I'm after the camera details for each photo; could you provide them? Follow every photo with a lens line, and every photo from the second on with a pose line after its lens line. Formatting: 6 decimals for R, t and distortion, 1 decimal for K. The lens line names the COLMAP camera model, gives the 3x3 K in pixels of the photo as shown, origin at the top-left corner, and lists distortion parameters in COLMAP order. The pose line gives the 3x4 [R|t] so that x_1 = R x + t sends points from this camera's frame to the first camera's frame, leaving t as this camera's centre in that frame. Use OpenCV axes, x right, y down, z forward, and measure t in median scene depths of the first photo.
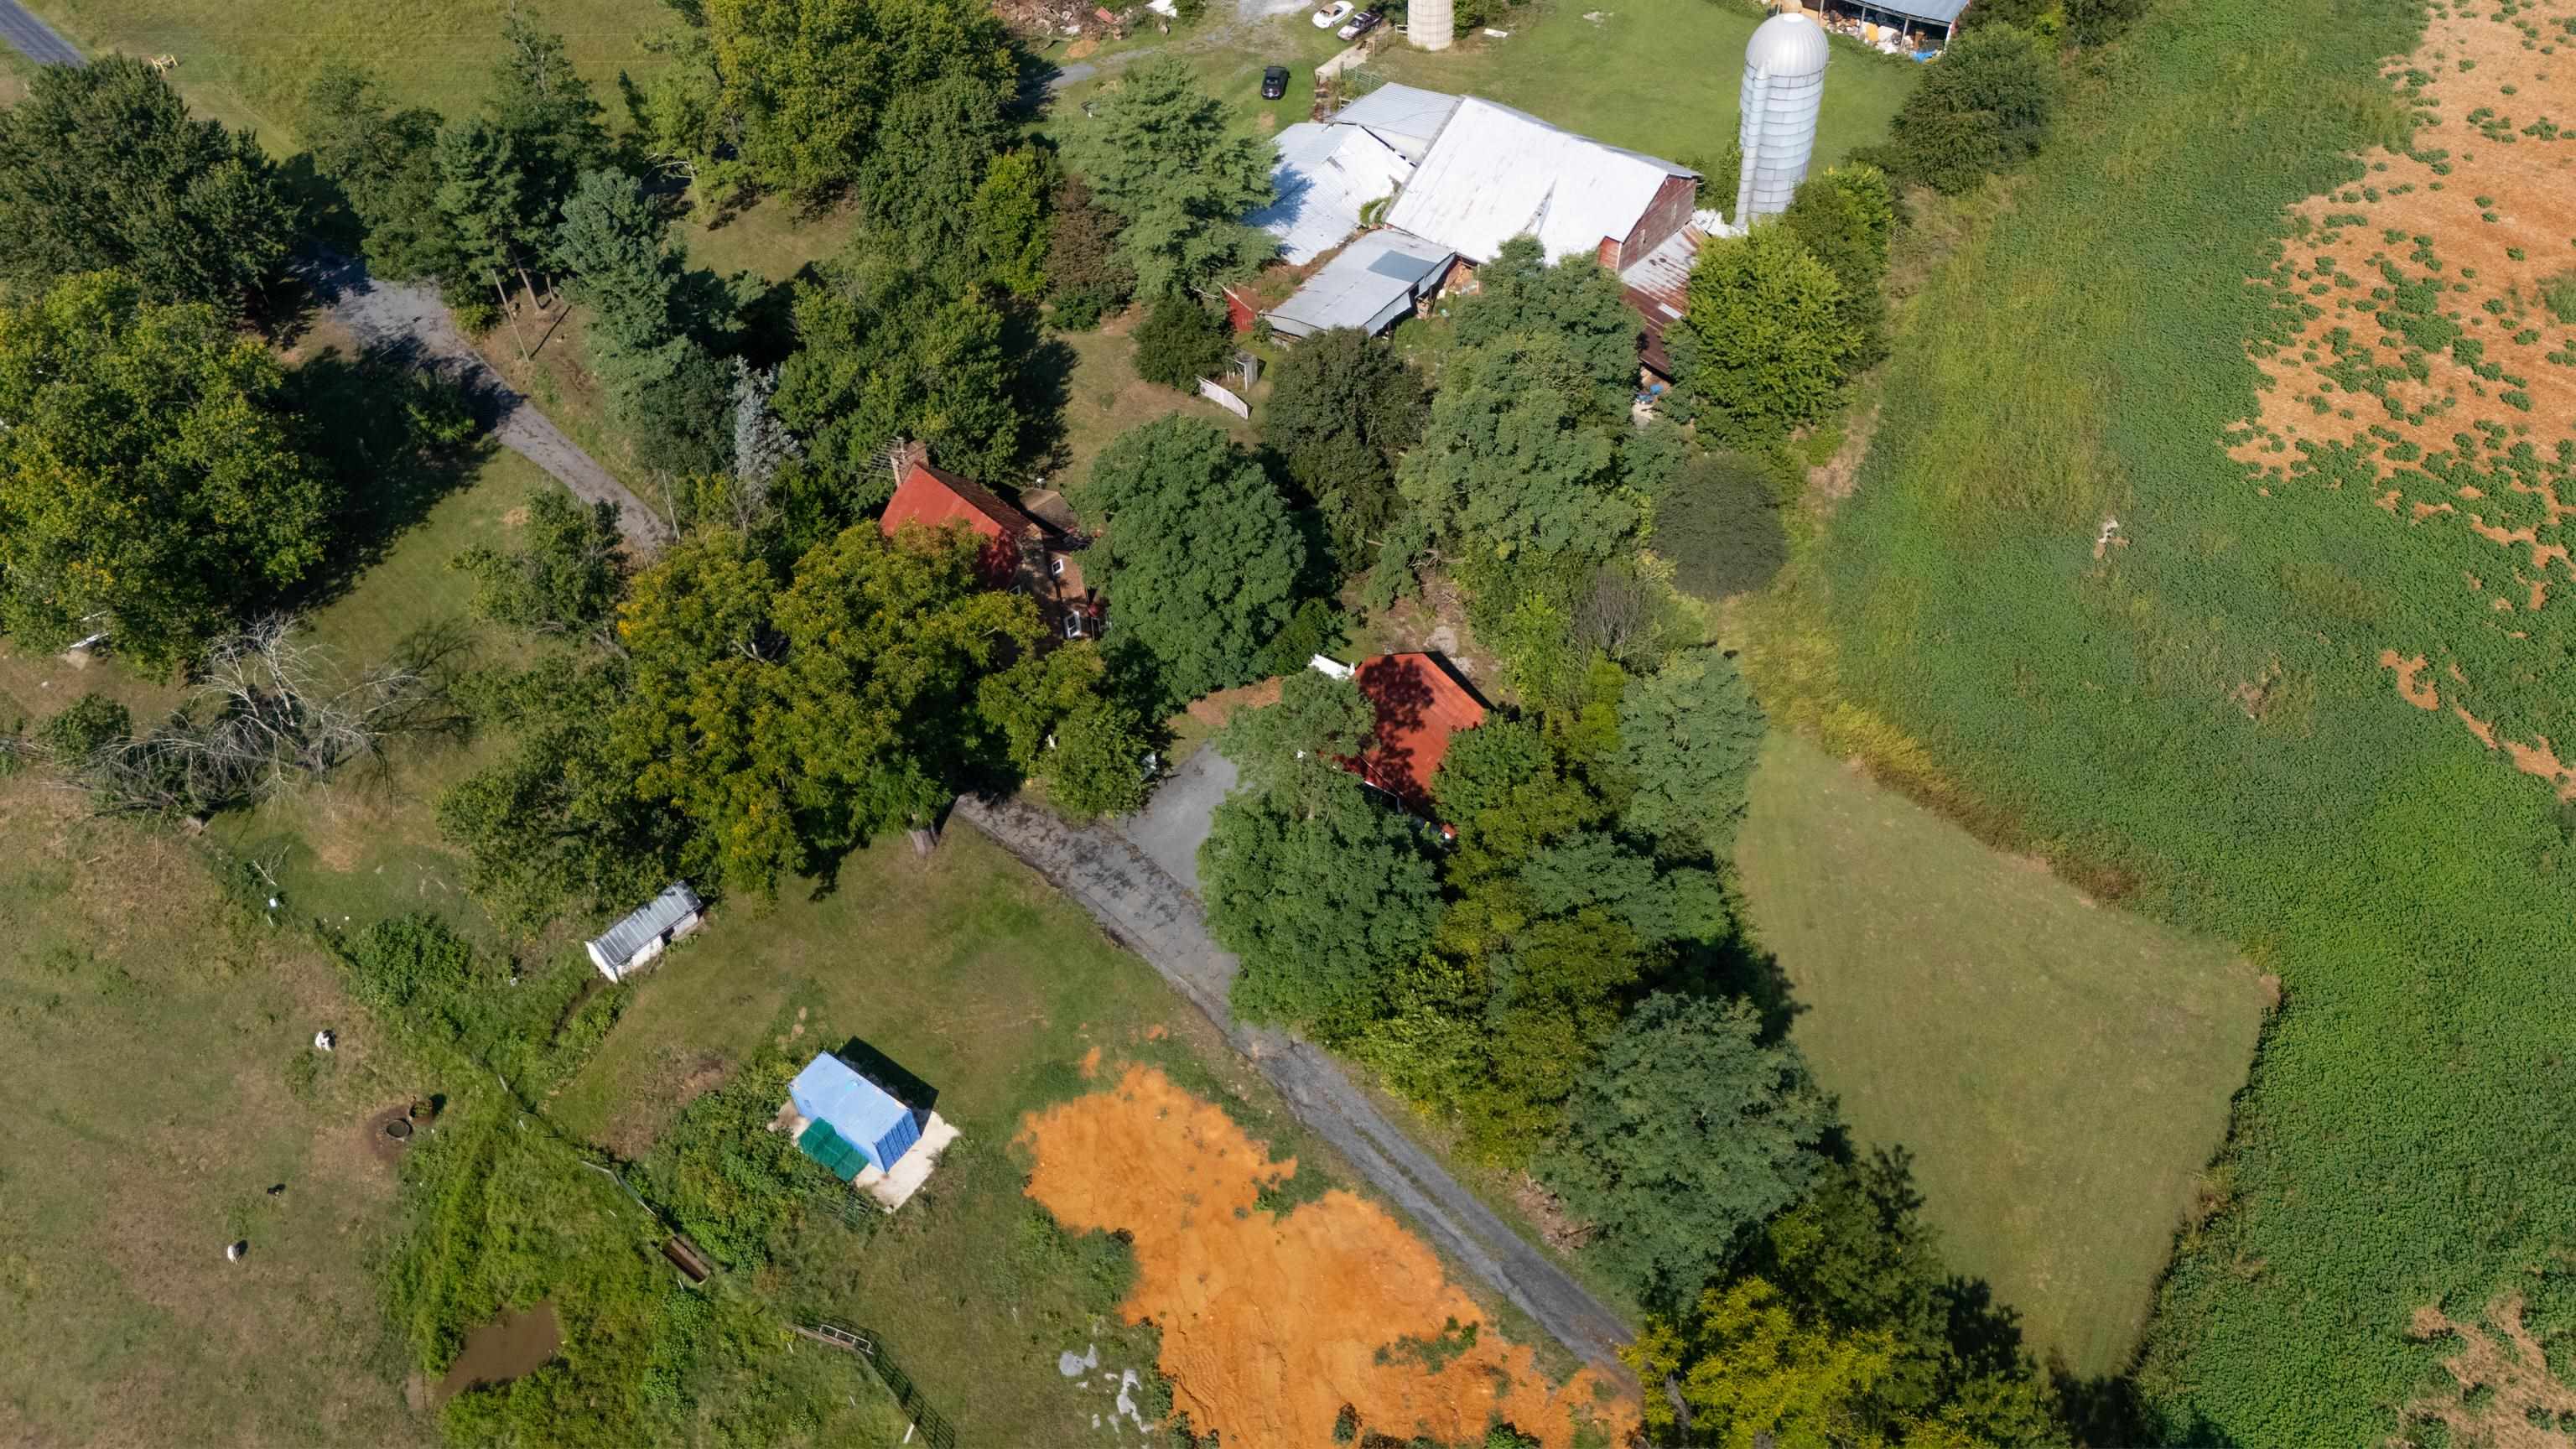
lens RADIAL K [[1904.0, 0, 1288.0], [0, 1904.0, 724.5], [0, 0, 1]] dist [0.068861, -0.070013]
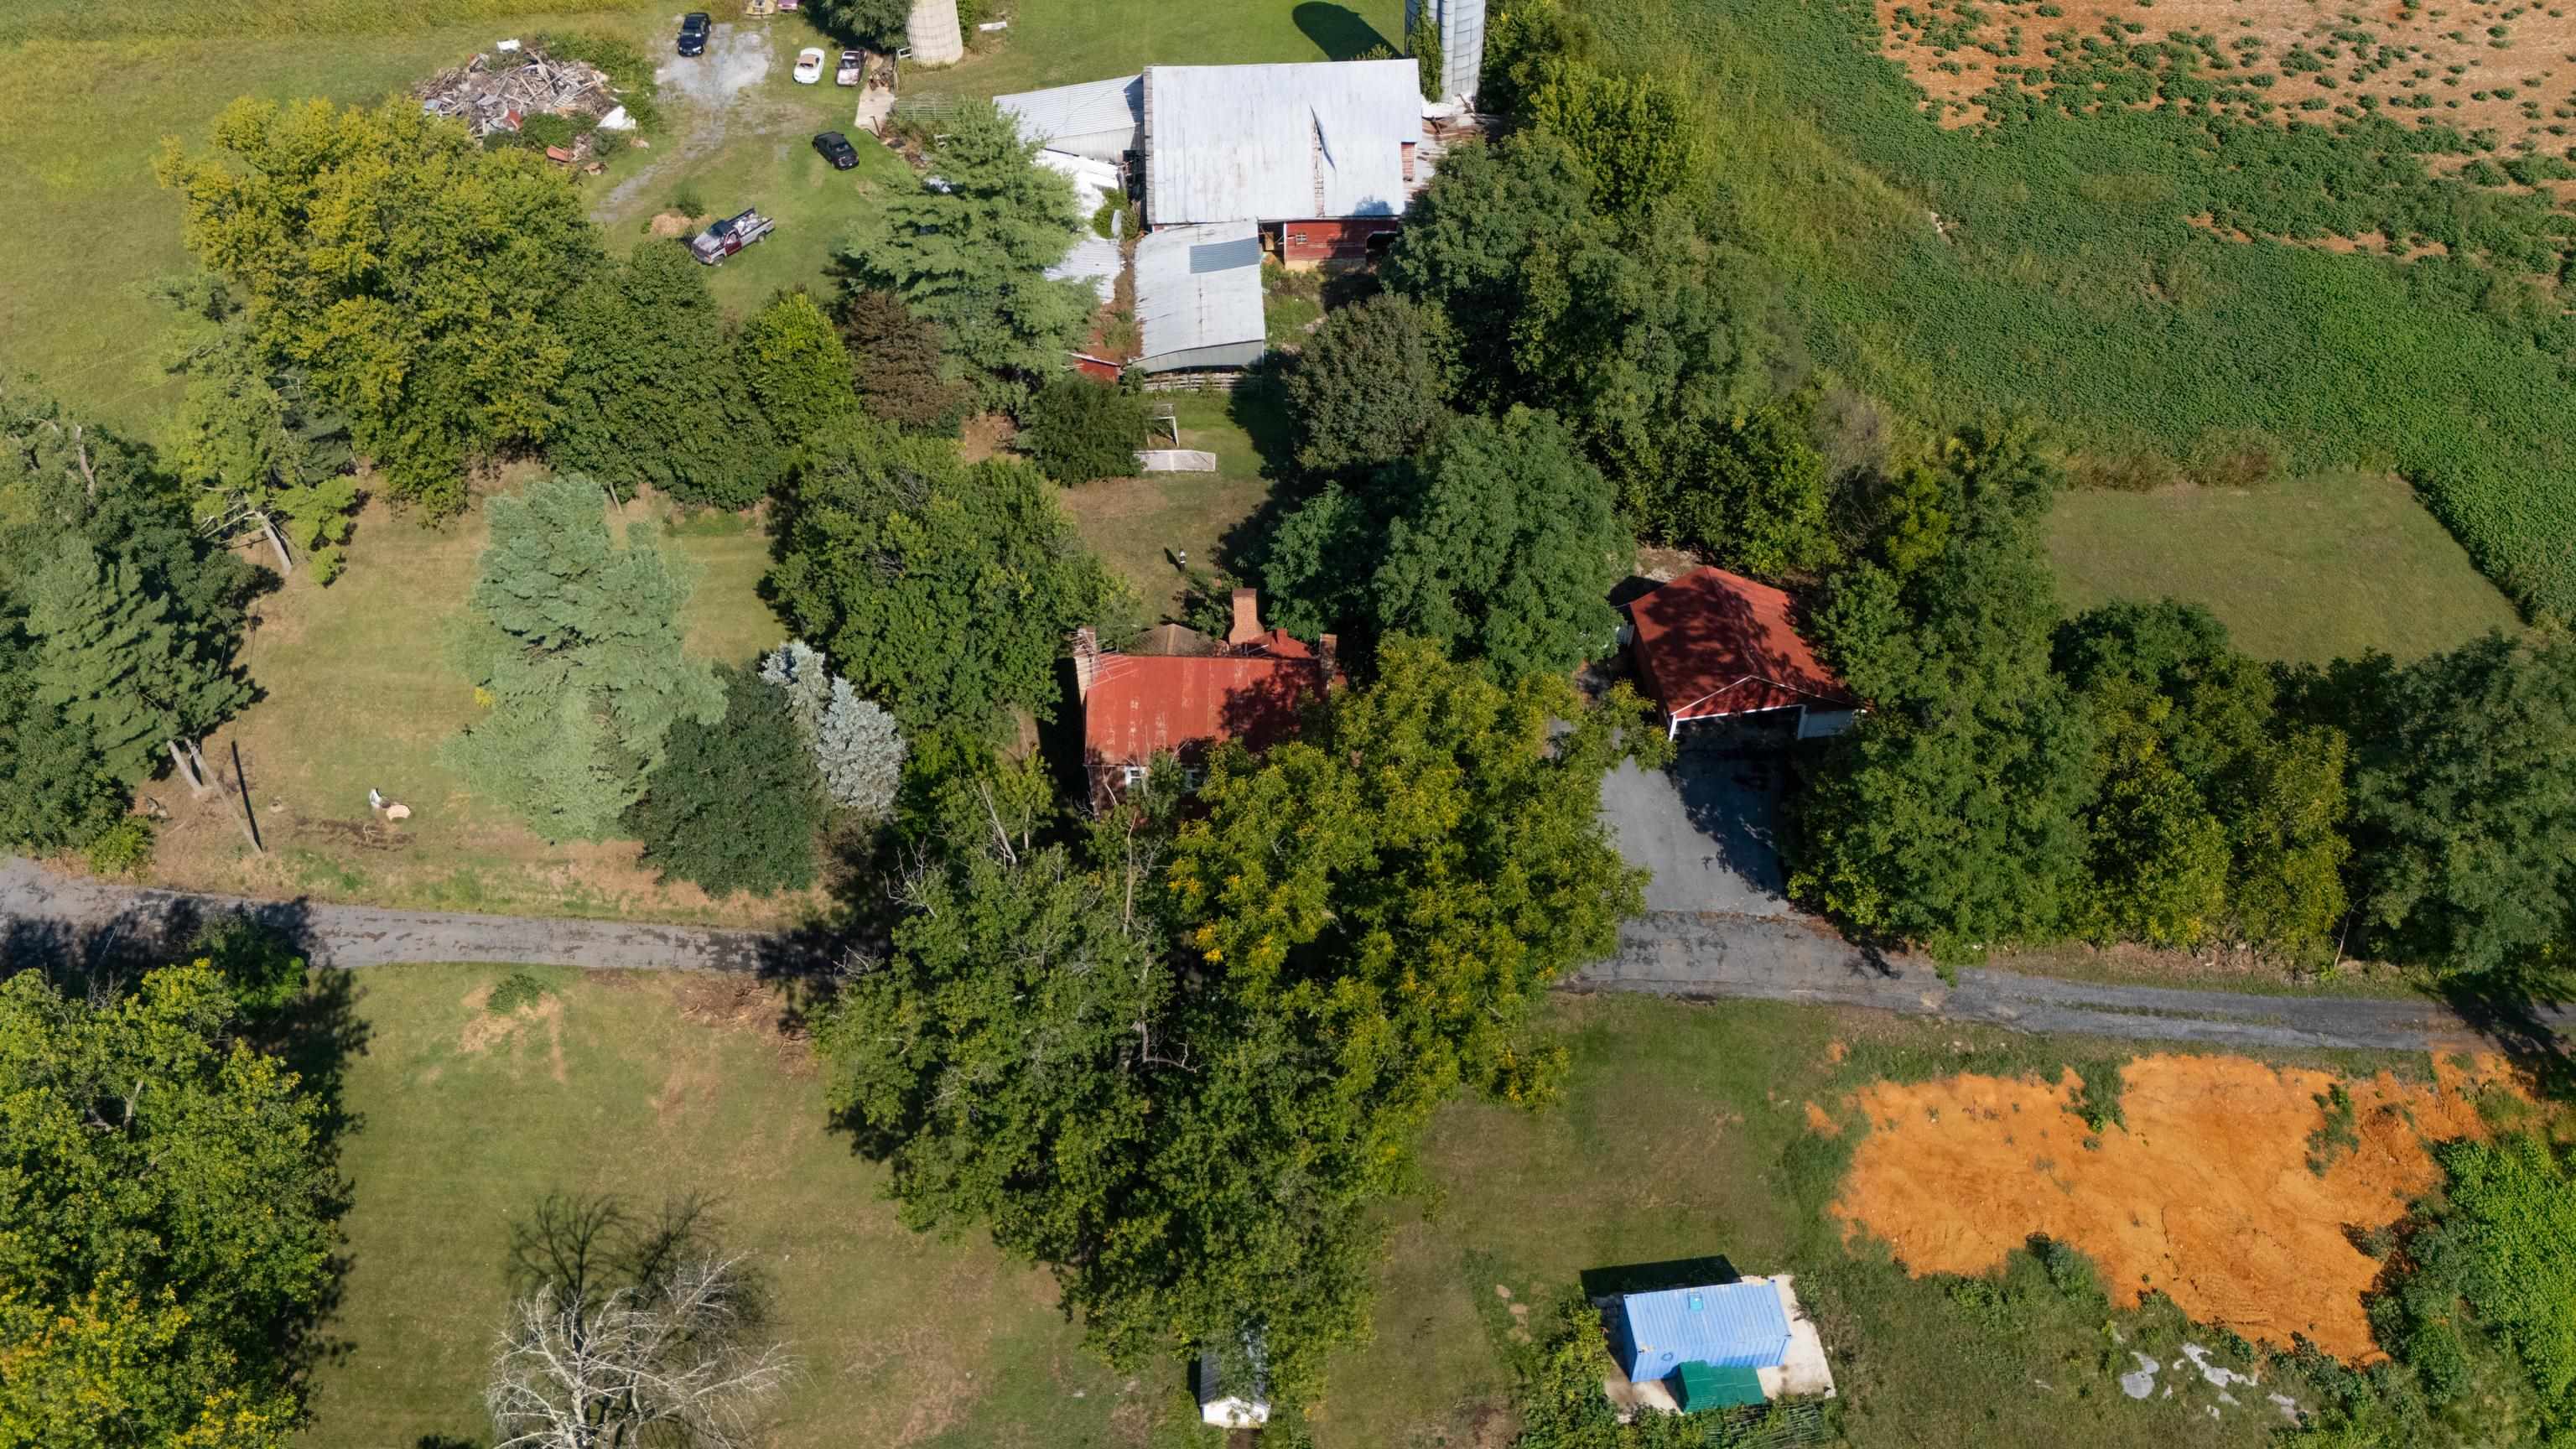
lens RADIAL K [[1904.0, 0, 1288.0], [0, 1904.0, 724.5], [0, 0, 1]] dist [0.068861, -0.070013]
pose [[0.737939, -0.471571, 0.482771, -0.632175], [0.479184, 0.869852, 0.117217, -0.198700], [-0.475215, 0.144837, 0.867867, 0.354642]]
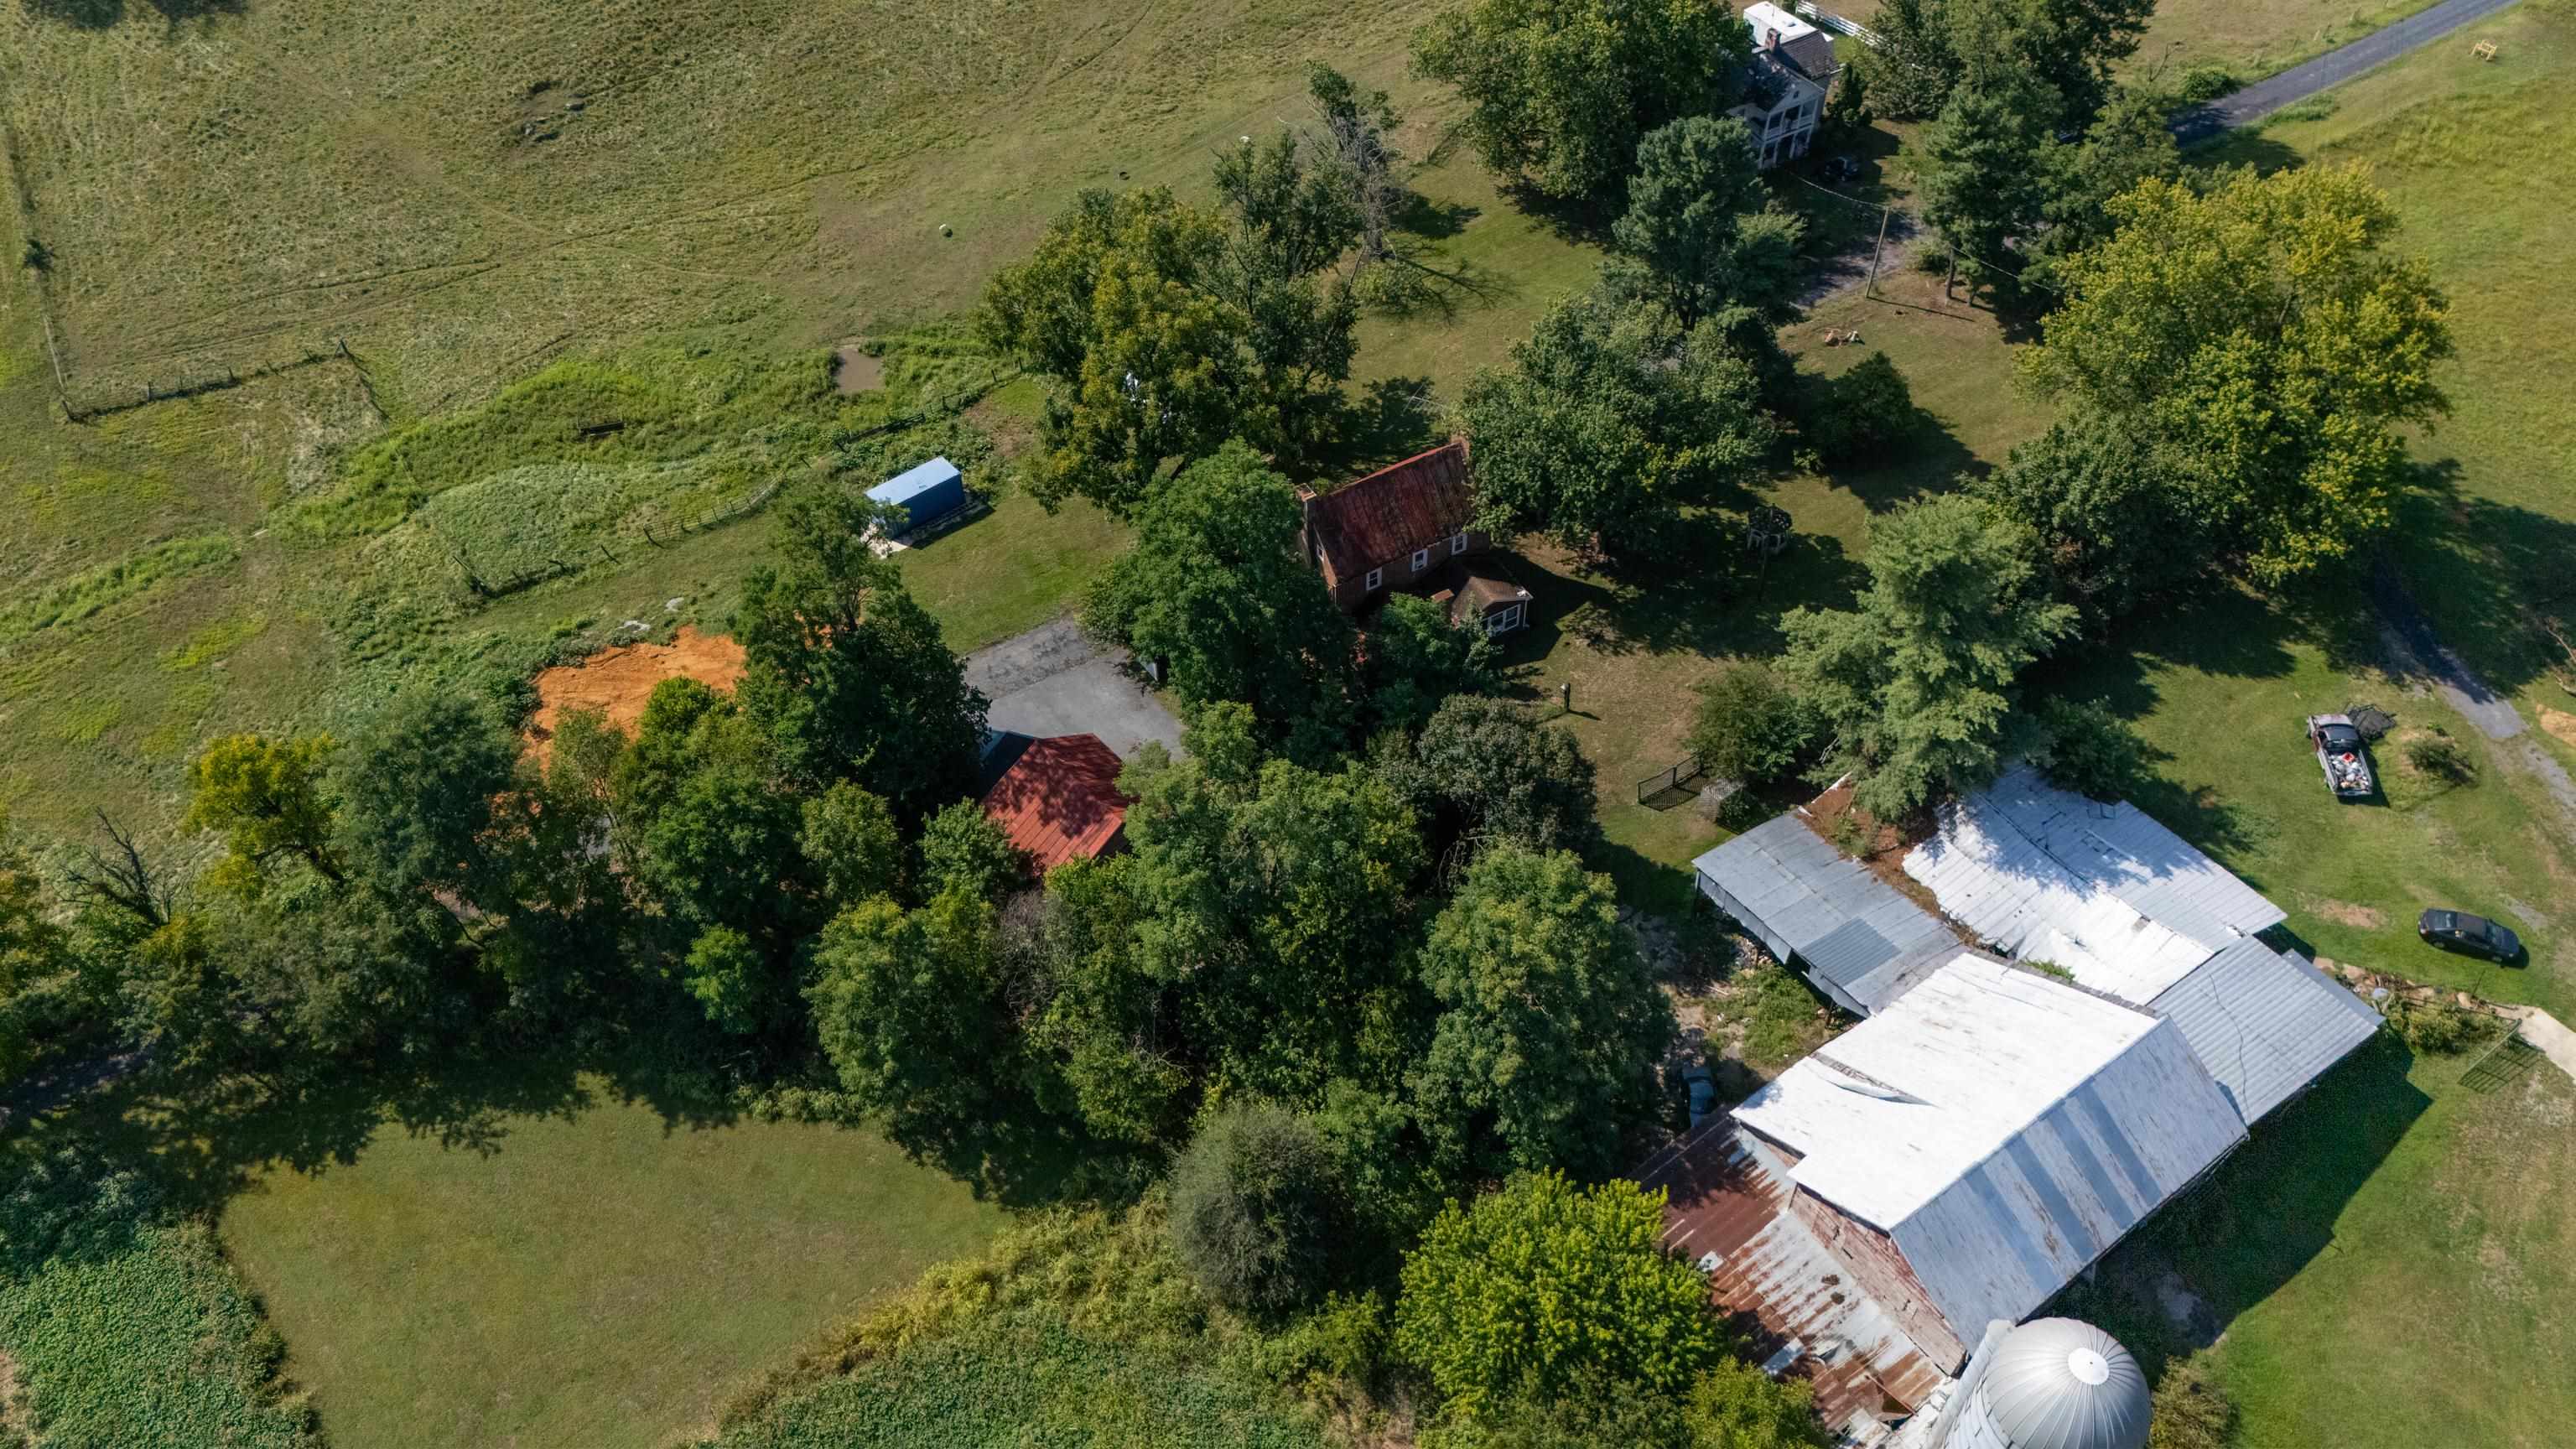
lens RADIAL K [[1908.9, 0, 1288.0], [0, 1908.9, 724.5], [0, 0, 1]] dist [0.039976, -0.004988]
pose [[-0.246502, 0.742360, -0.623008, 0.692304], [-0.670469, 0.333552, 0.662732, -0.844722], [0.699791, 0.581072, 0.415508, 0.723622]]
